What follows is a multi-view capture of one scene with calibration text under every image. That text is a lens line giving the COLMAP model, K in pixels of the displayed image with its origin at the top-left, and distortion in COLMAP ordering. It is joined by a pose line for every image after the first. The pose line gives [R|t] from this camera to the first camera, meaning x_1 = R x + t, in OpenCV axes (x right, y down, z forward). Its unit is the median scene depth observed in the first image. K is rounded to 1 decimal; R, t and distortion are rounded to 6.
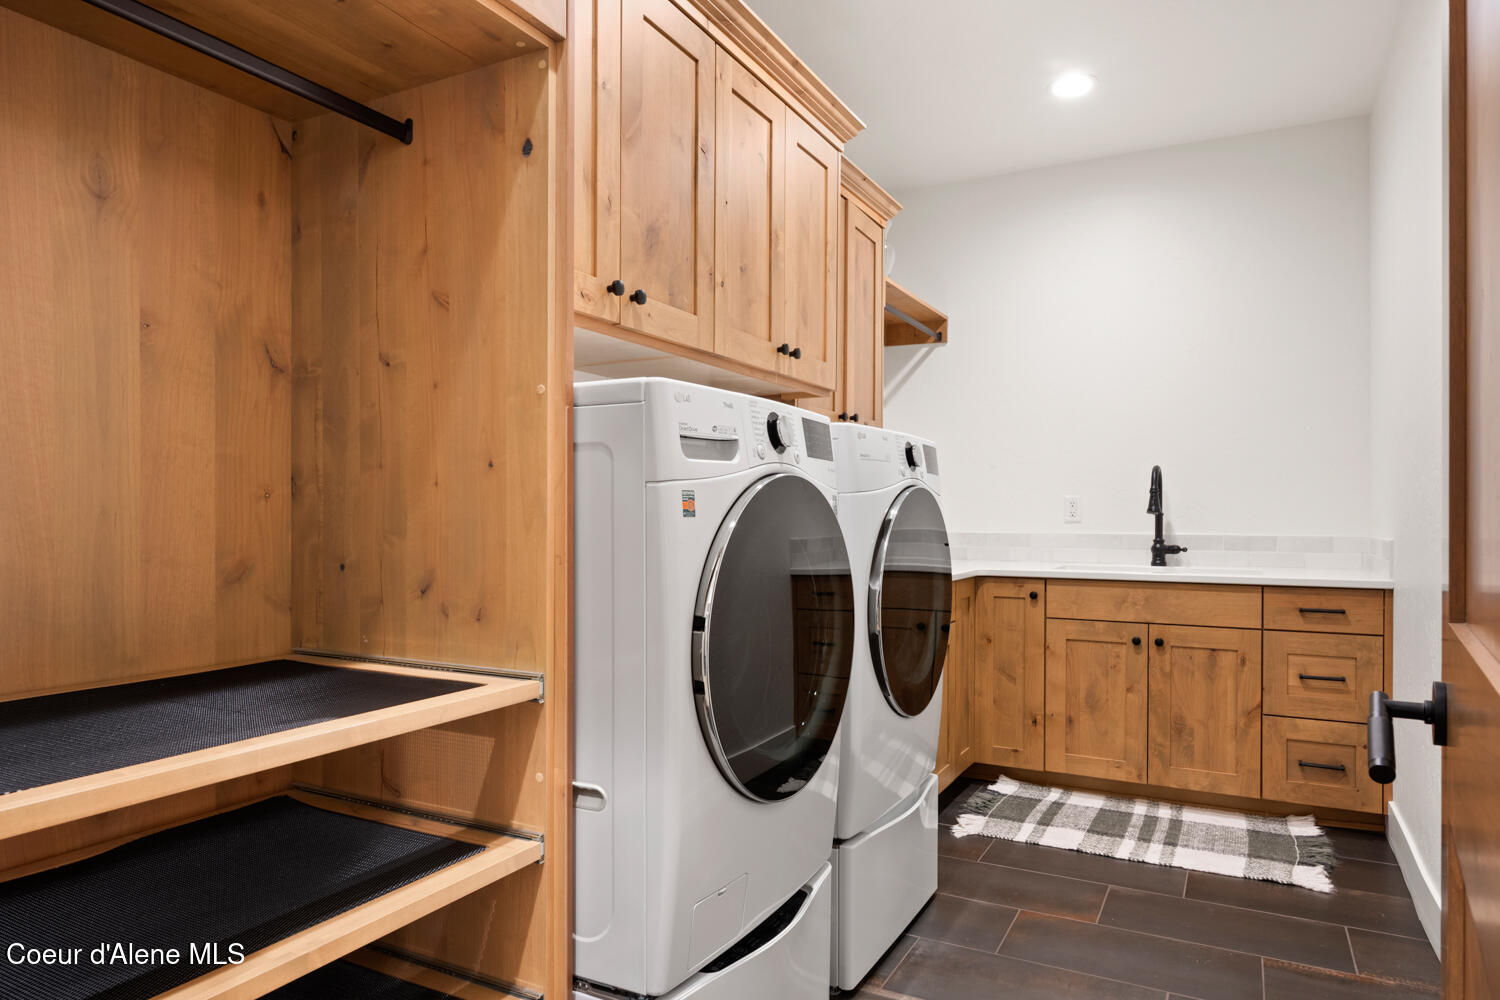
lens RADIAL K [[912.1, 0, 756.6], [0, 912.1, 512.9], [0, 0, 1]] dist [-0.002194, -0.002070]
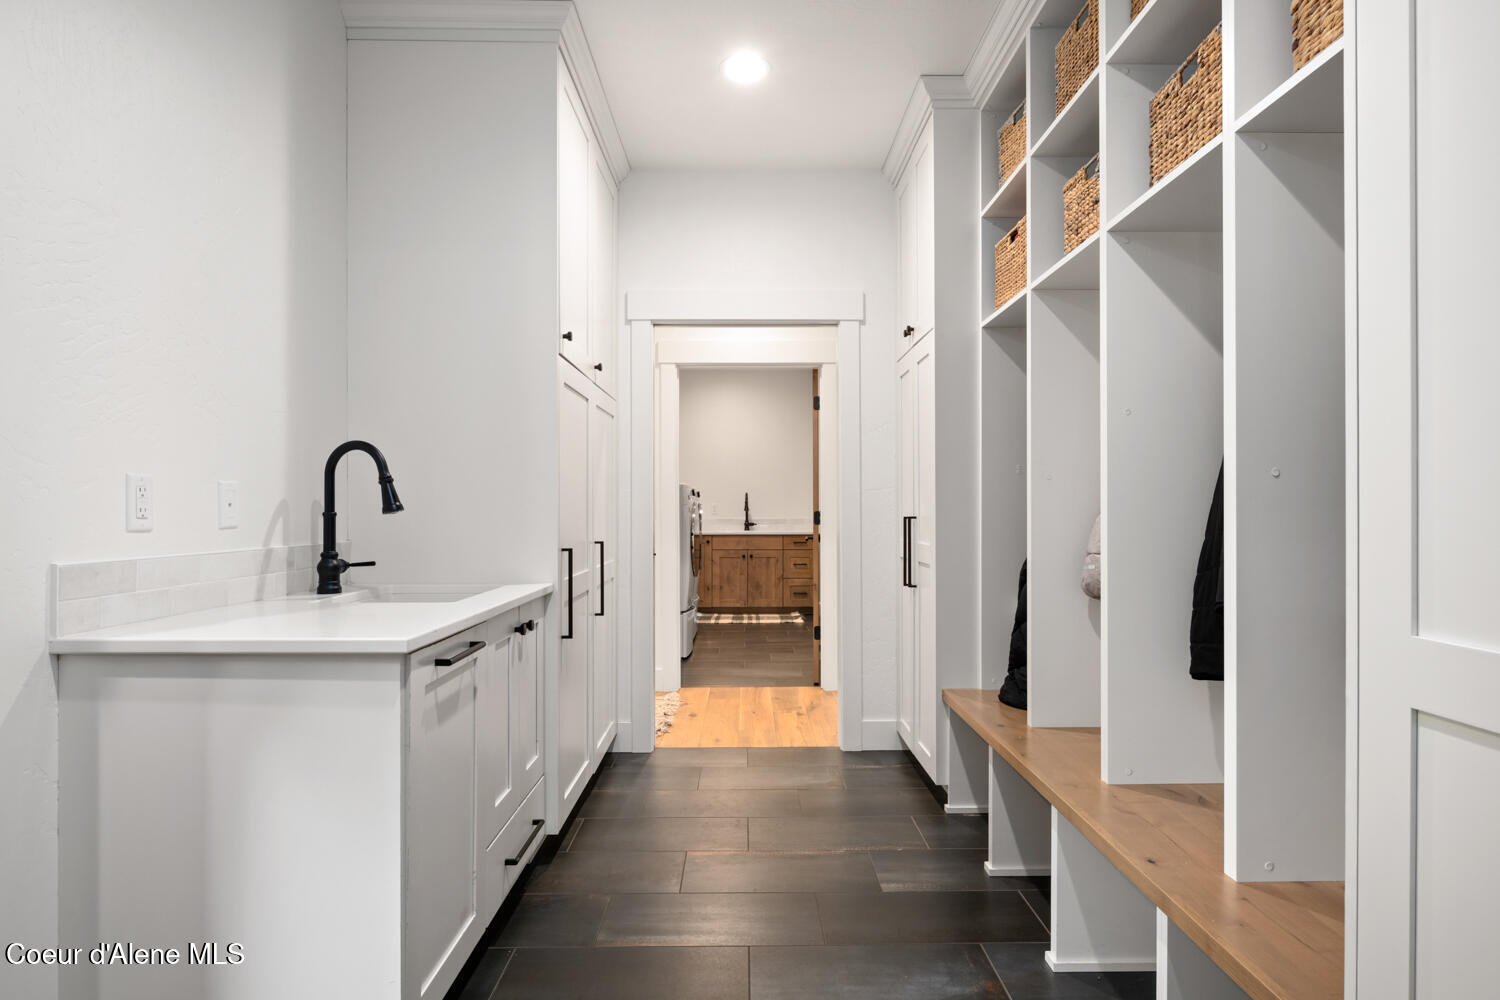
lens RADIAL K [[860.3, 0, 750.2], [0, 860.3, 505.9], [0, 0, 1]] dist [0.007136, 0.002784]
pose [[0.867945, -0.000581, 0.496660, -0.880146], [0.001618, 0.999997, -0.001658, -0.009443], [-0.496658, 0.002242, 0.867944, -1.305739]]
